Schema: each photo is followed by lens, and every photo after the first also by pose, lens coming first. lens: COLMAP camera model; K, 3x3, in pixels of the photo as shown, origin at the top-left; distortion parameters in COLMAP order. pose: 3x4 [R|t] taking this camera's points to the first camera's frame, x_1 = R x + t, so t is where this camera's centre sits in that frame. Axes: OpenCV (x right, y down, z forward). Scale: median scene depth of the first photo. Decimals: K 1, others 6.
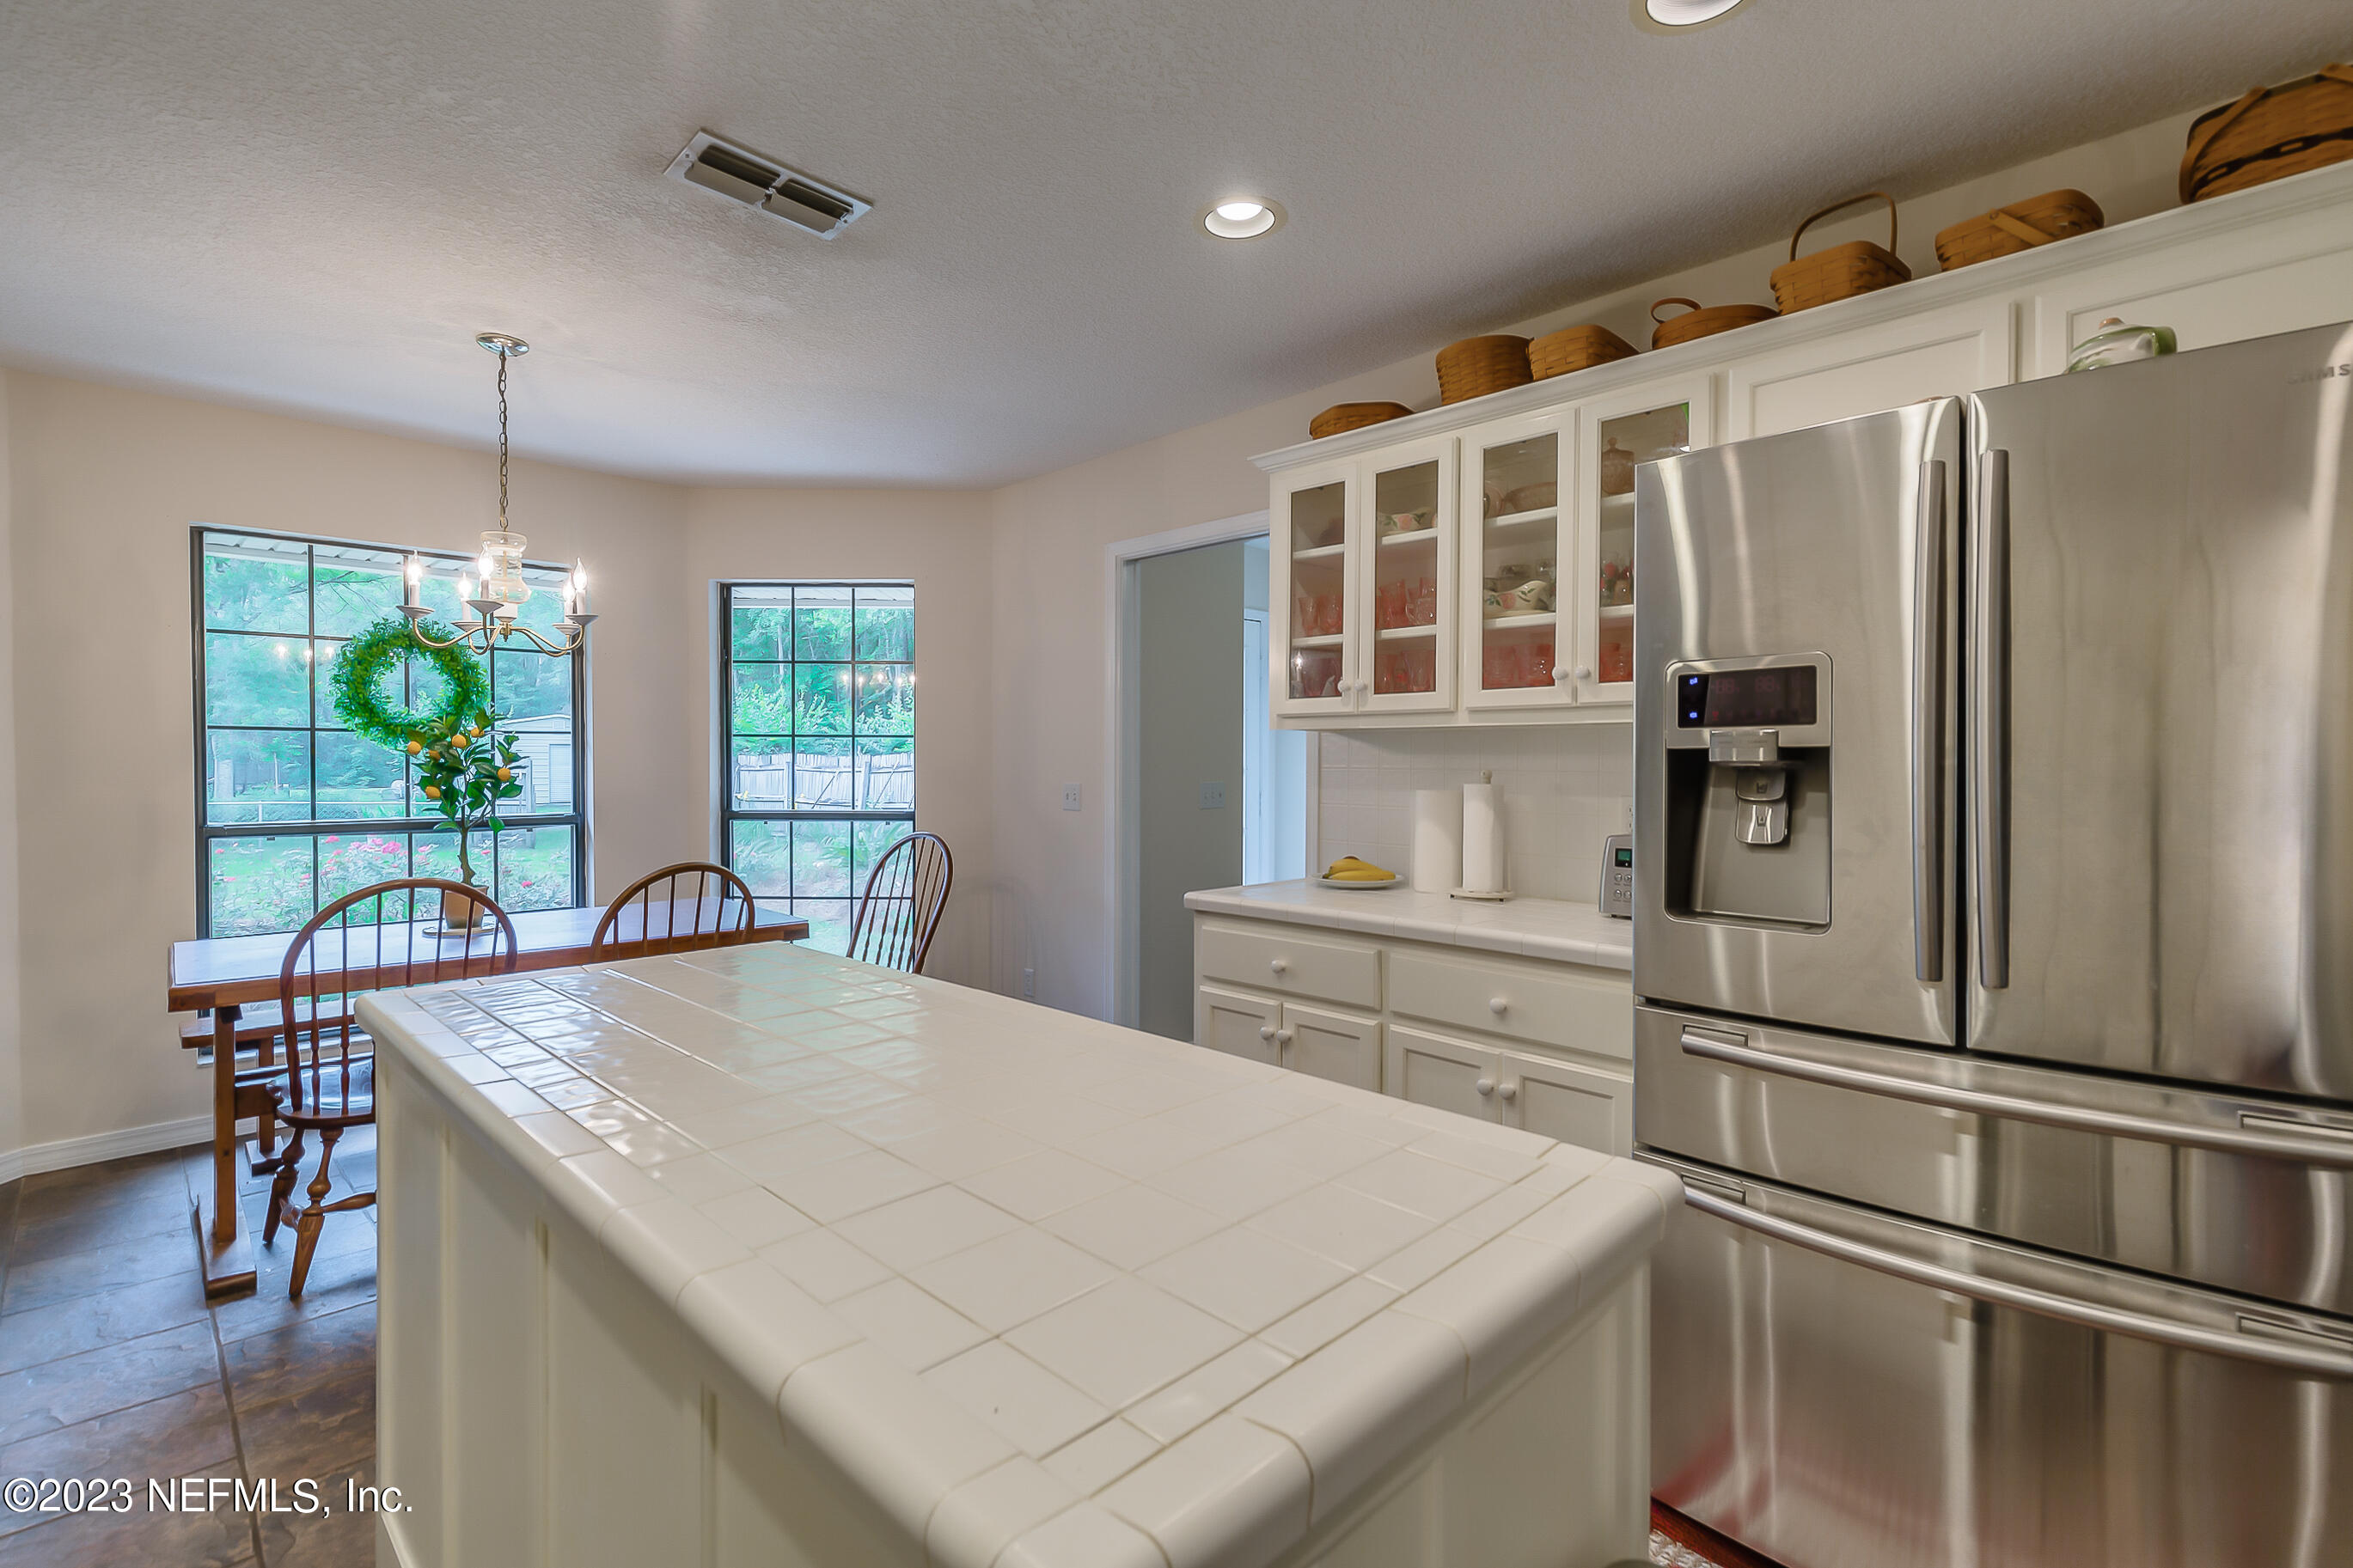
lens RADIAL K [[1104.3, 0, 1171.6], [0, 1104.3, 767.0], [0, 0, 1]] dist [0.027569, -0.005323]
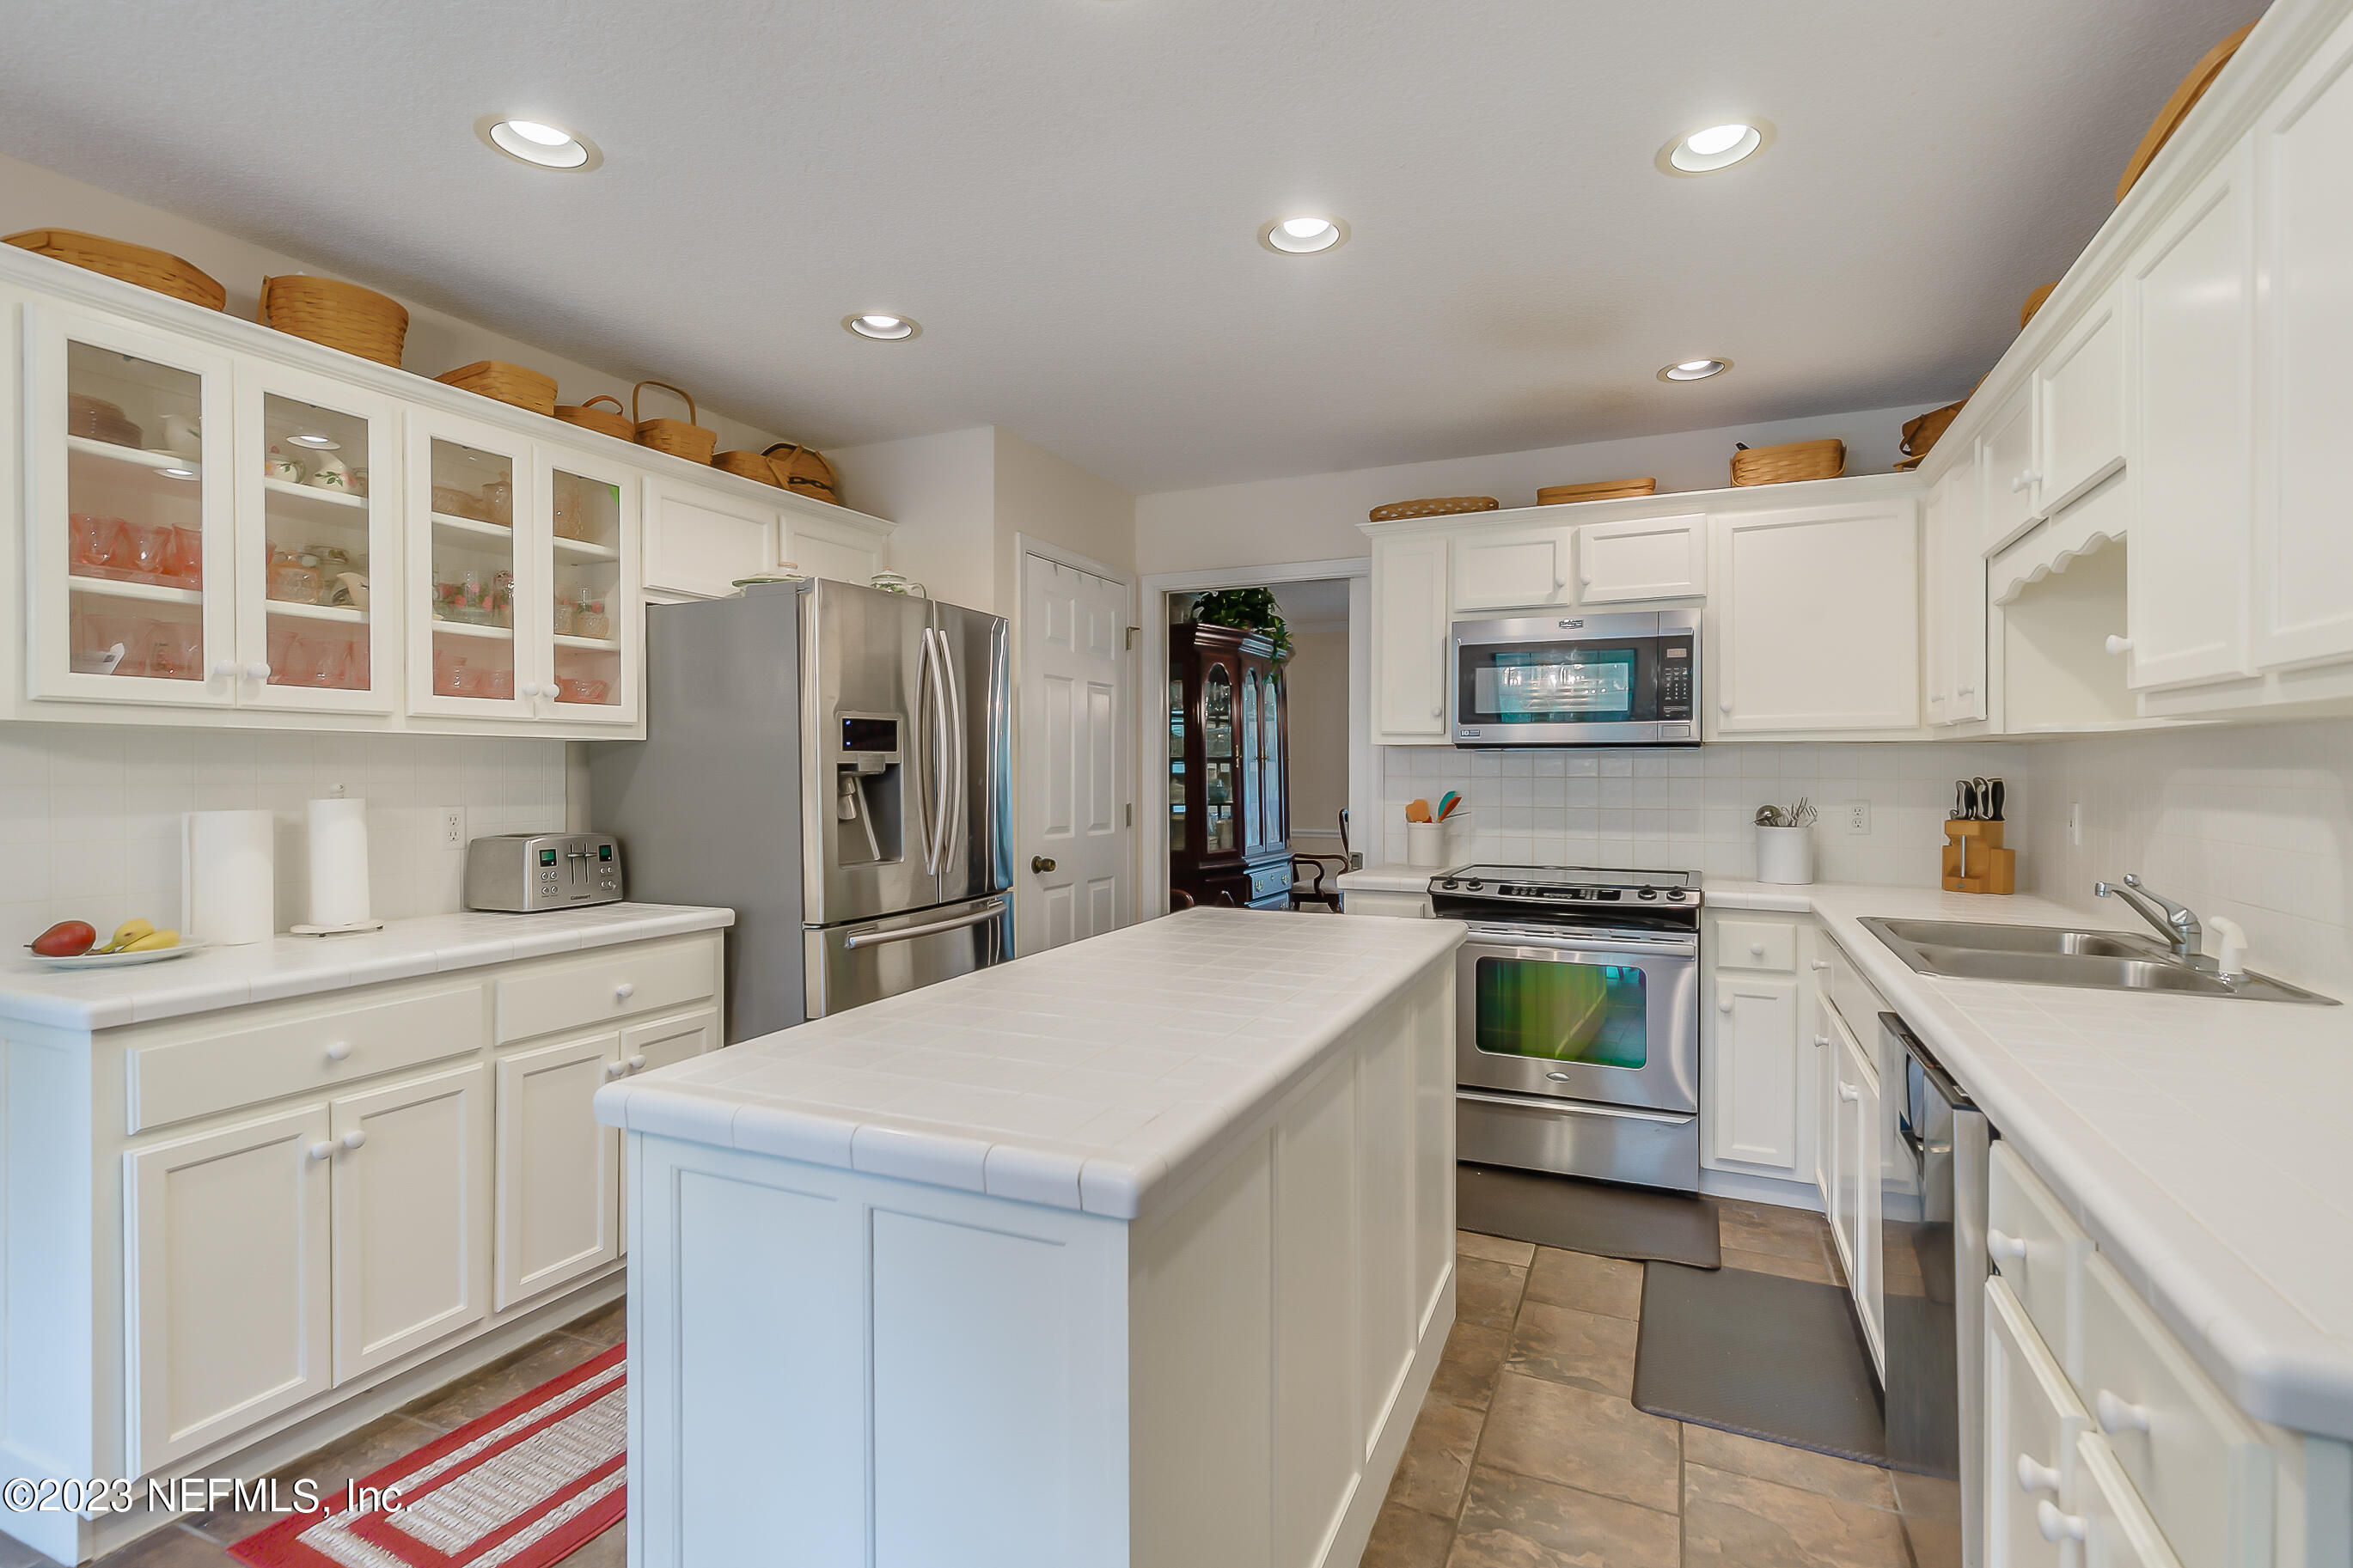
lens RADIAL K [[1104.3, 0, 1171.6], [0, 1104.3, 767.0], [0, 0, 1]] dist [0.027569, -0.005323]
pose [[-0.356390, 0.000560, 0.934337, -0.809875], [0.005416, 0.999984, 0.001467, -0.007788], [-0.934322, 0.005583, -0.356387, 0.754352]]
